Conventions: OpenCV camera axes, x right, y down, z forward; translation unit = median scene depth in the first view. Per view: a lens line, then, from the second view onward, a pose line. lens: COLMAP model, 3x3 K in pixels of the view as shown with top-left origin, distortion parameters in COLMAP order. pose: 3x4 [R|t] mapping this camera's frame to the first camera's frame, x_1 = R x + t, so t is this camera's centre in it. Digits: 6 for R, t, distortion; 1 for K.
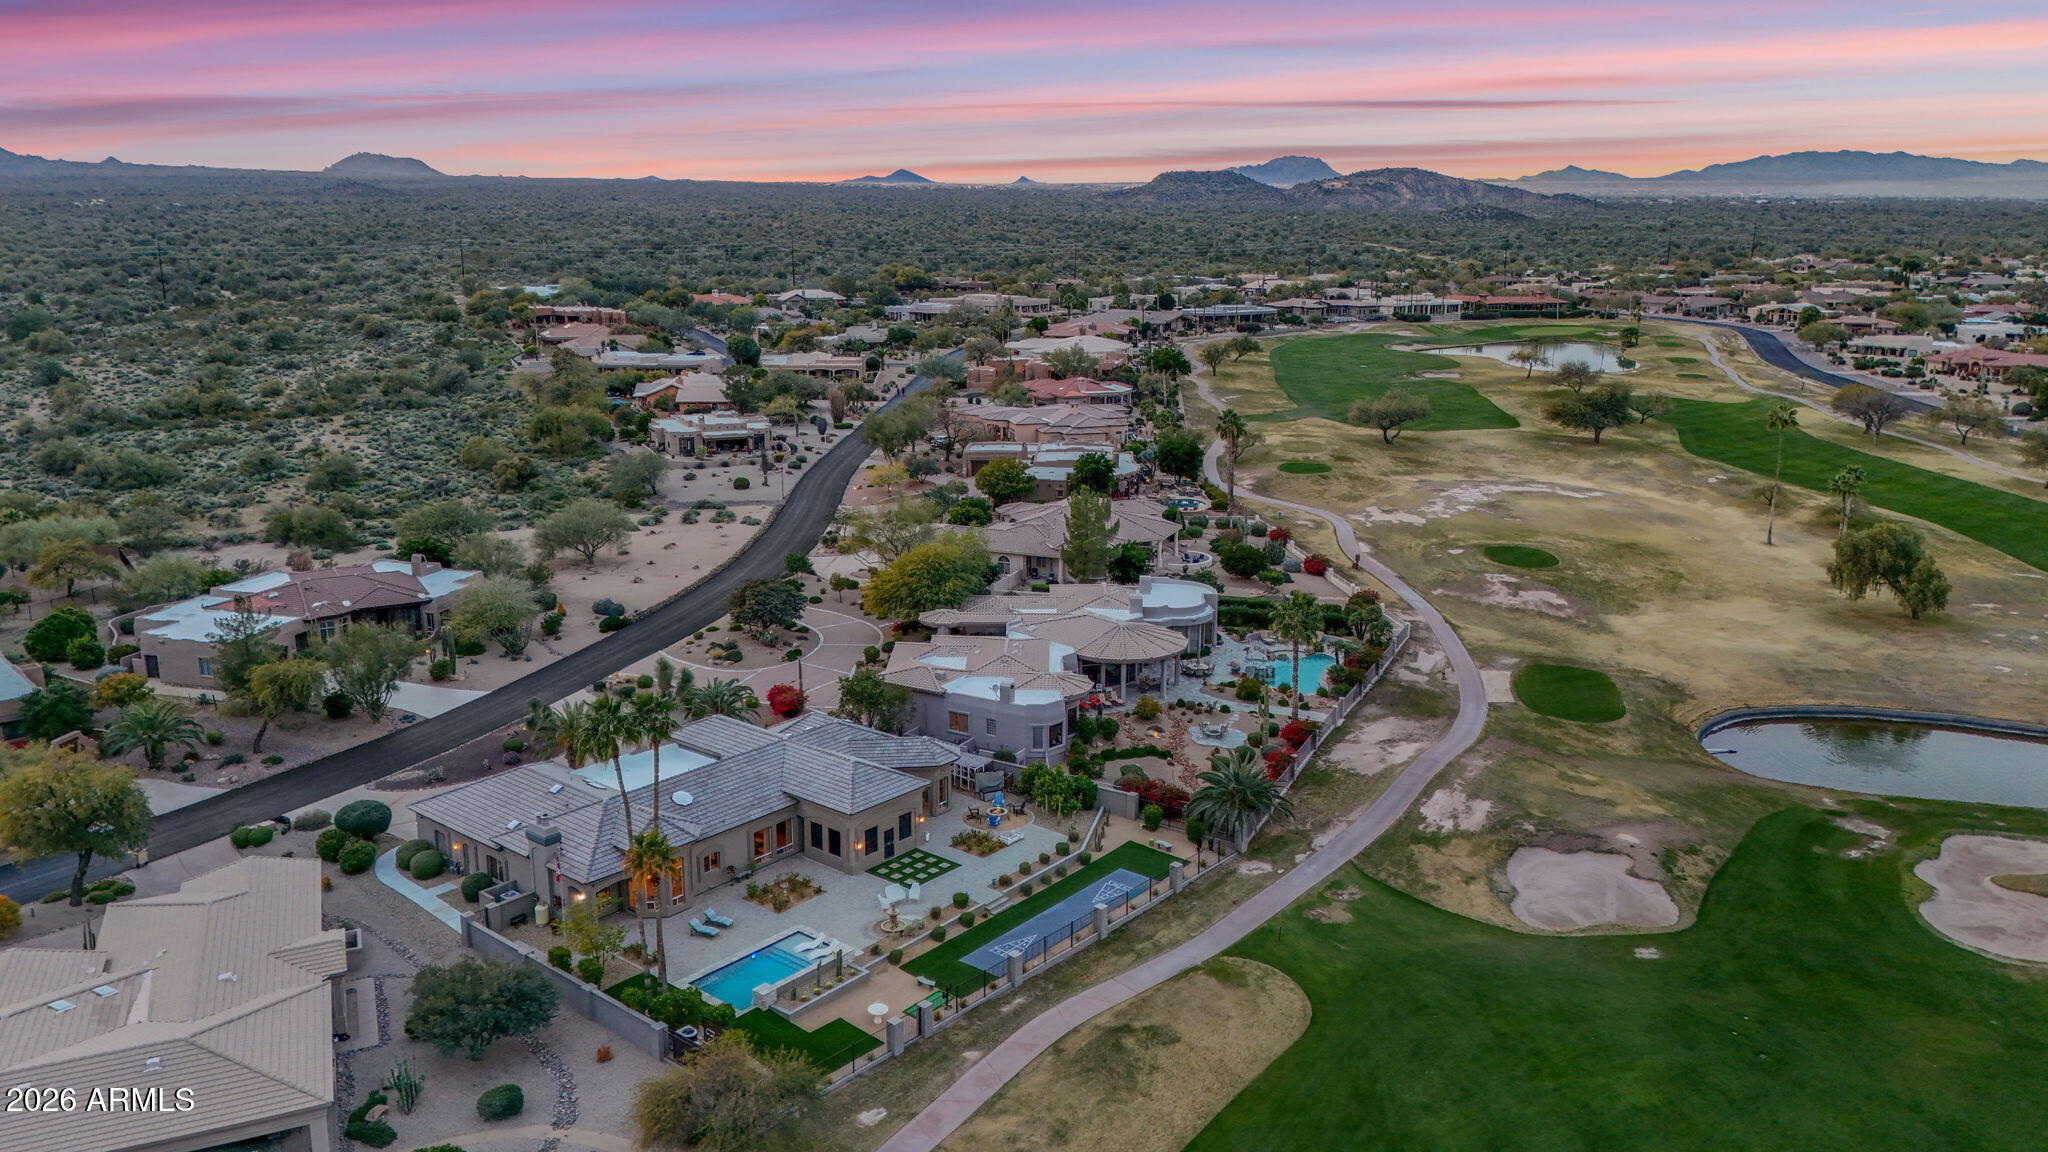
lens RADIAL K [[1502.1, 0, 1024.0], [0, 1502.1, 576.0], [0, 0, 1]] dist [0.105466, -0.108869]
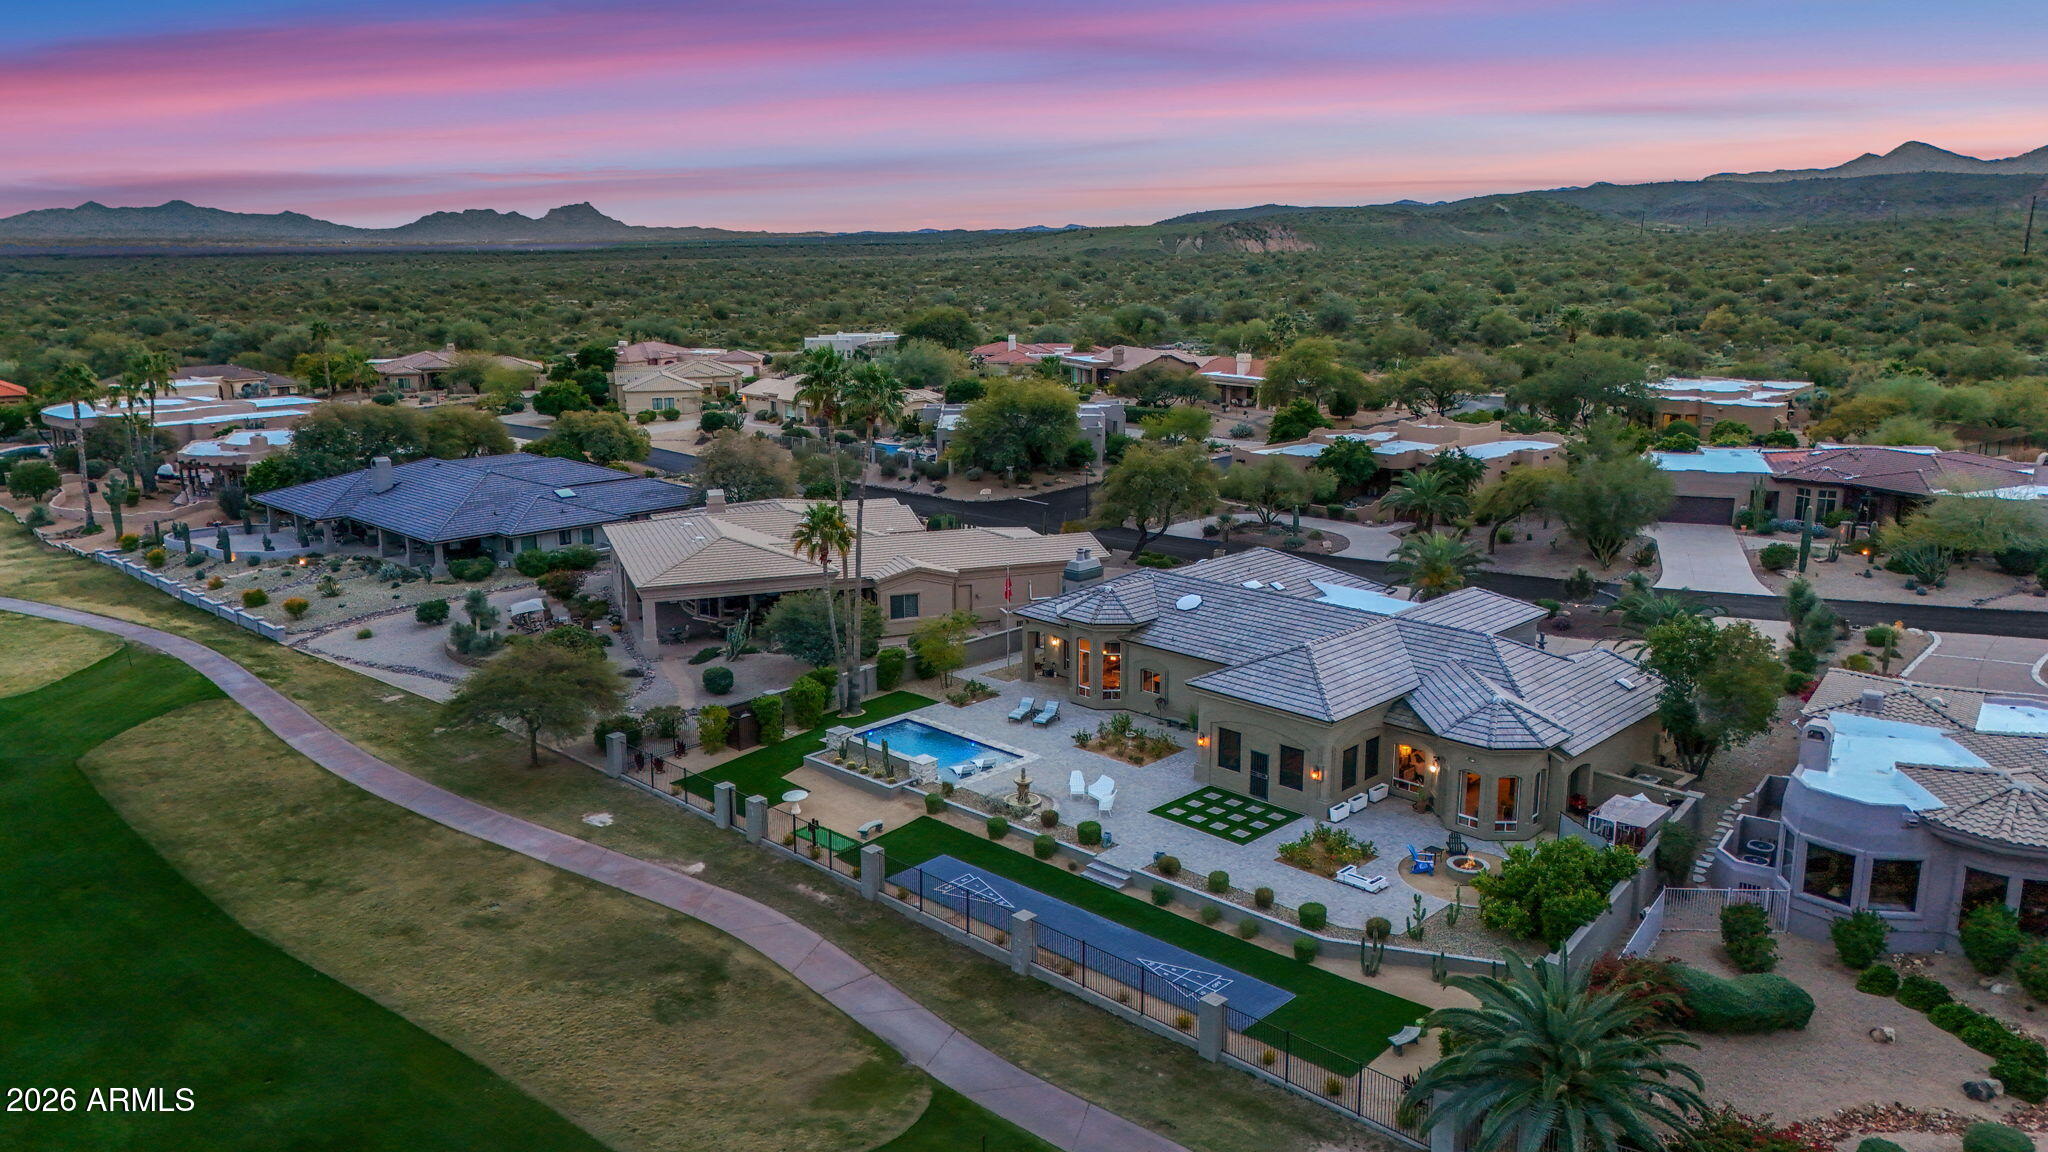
lens RADIAL K [[1502.1, 0, 1024.0], [0, 1502.1, 576.0], [0, 0, 1]] dist [0.105466, -0.108869]
pose [[-0.064412, 0.223039, -0.972679, 0.379133], [-0.231651, 0.944737, 0.231972, -0.018662], [0.970664, 0.240263, -0.009185, 0.656873]]
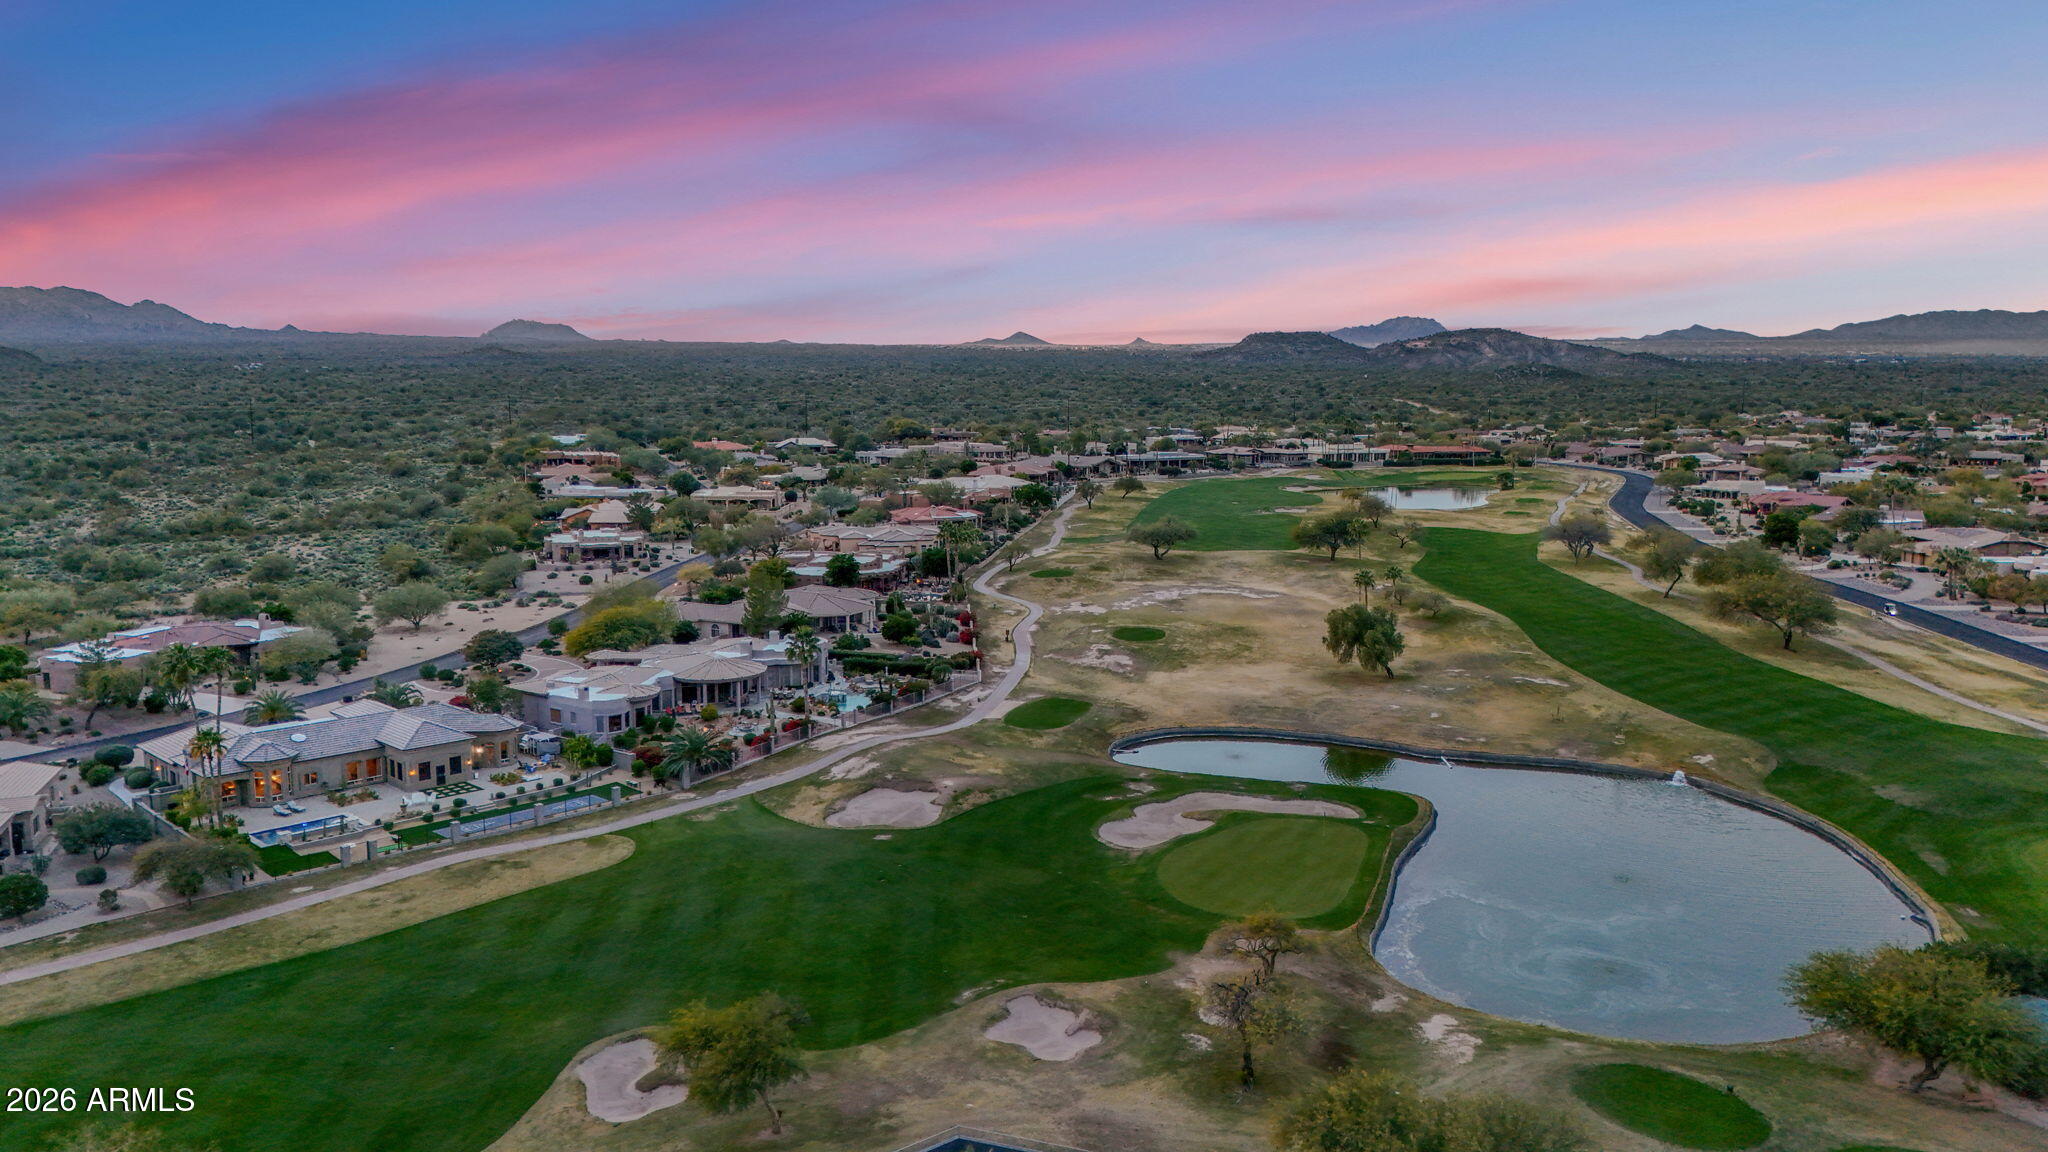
lens RADIAL K [[1502.1, 0, 1024.0], [0, 1502.1, 576.0], [0, 0, 1]] dist [0.105466, -0.108869]
pose [[0.996711, 0.008868, -0.080550, 0.450045], [-0.016979, 0.994784, -0.100583, 0.090711], [0.079238, 0.101619, 0.991663, -0.353736]]
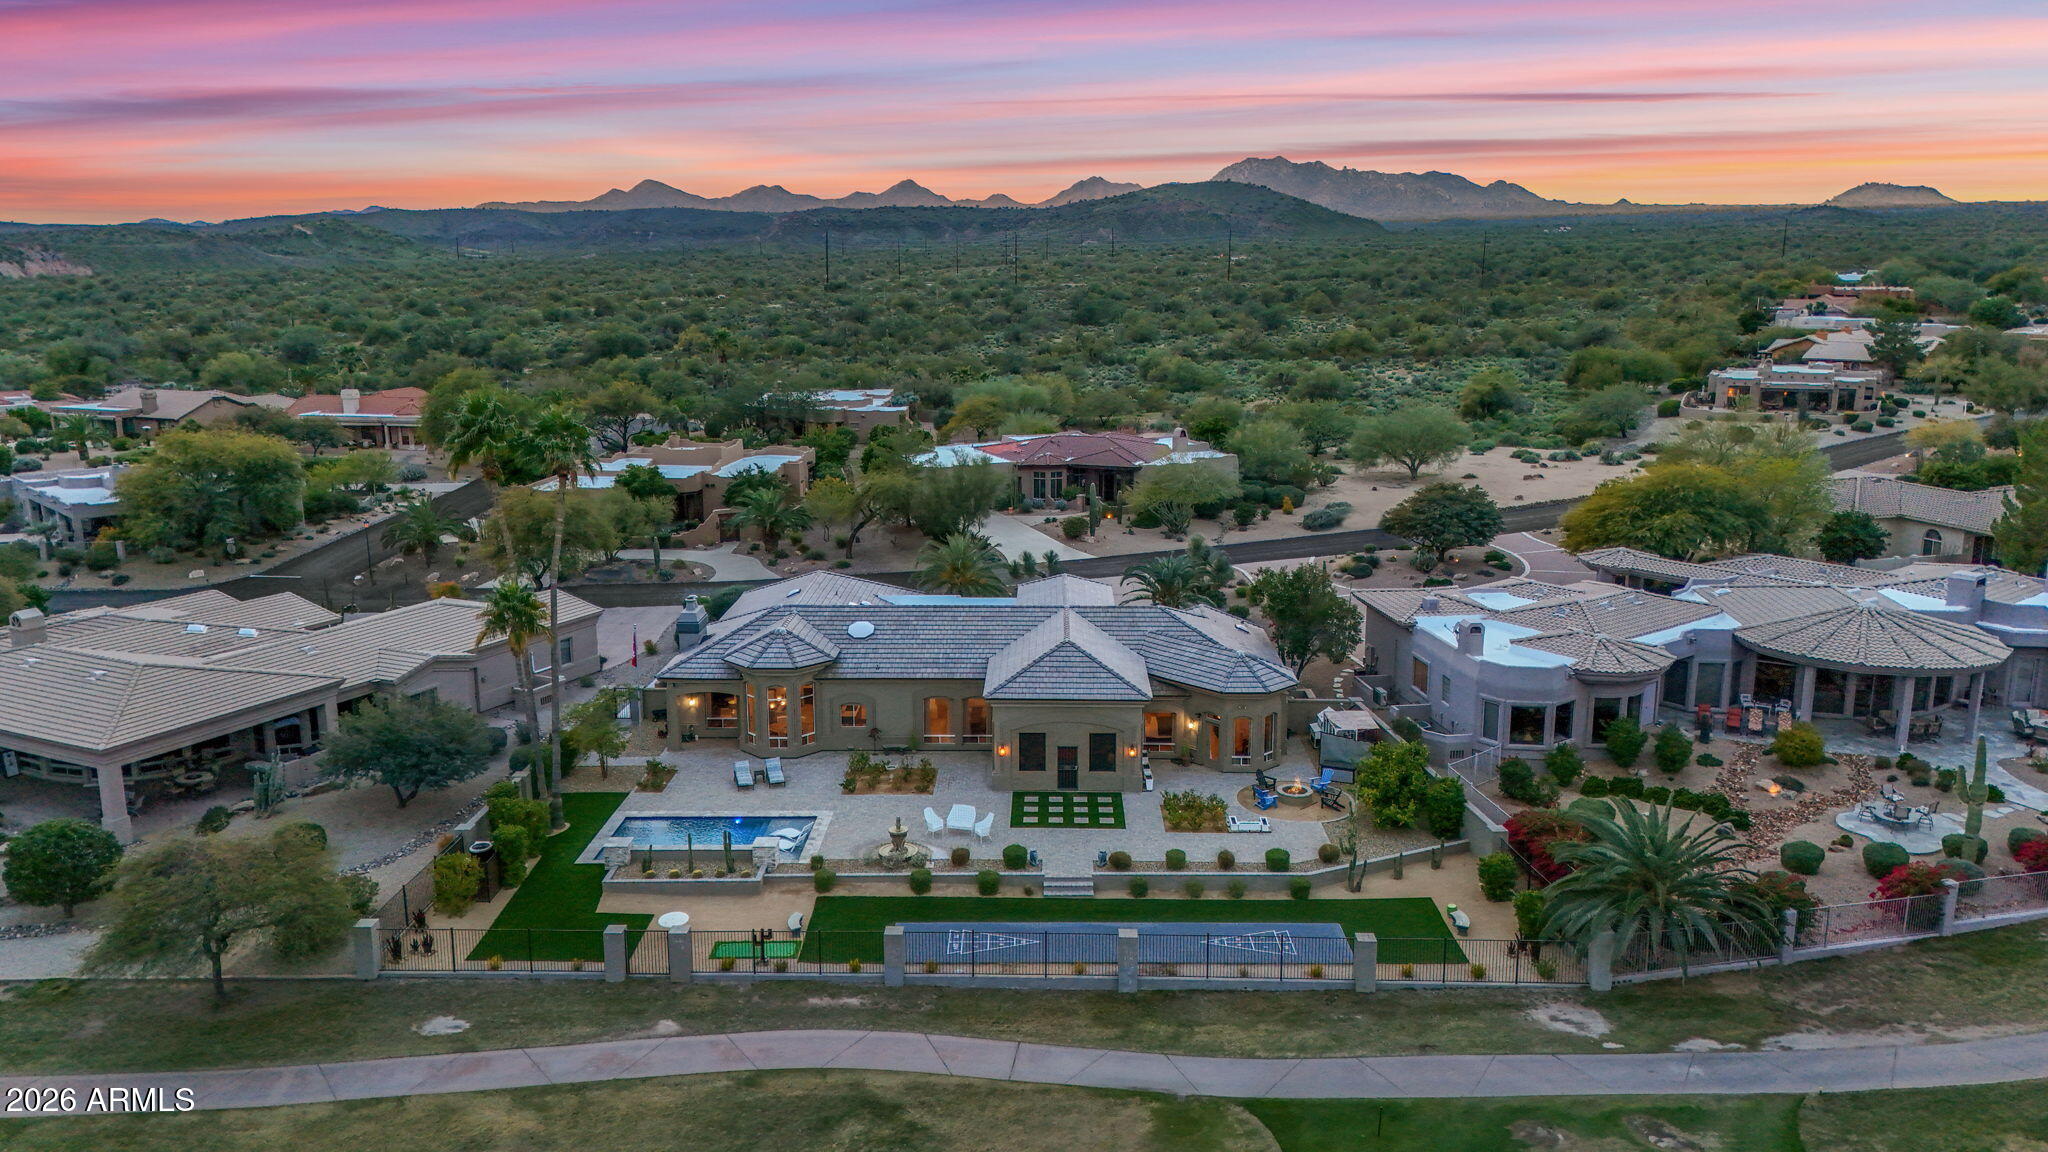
lens RADIAL K [[1502.1, 0, 1024.0], [0, 1502.1, 576.0], [0, 0, 1]] dist [0.105466, -0.108869]
pose [[0.629176, 0.161029, -0.760399, 0.289726], [-0.178560, 0.982084, 0.060230, 0.042031], [0.756474, 0.097881, 0.646657, 0.402308]]
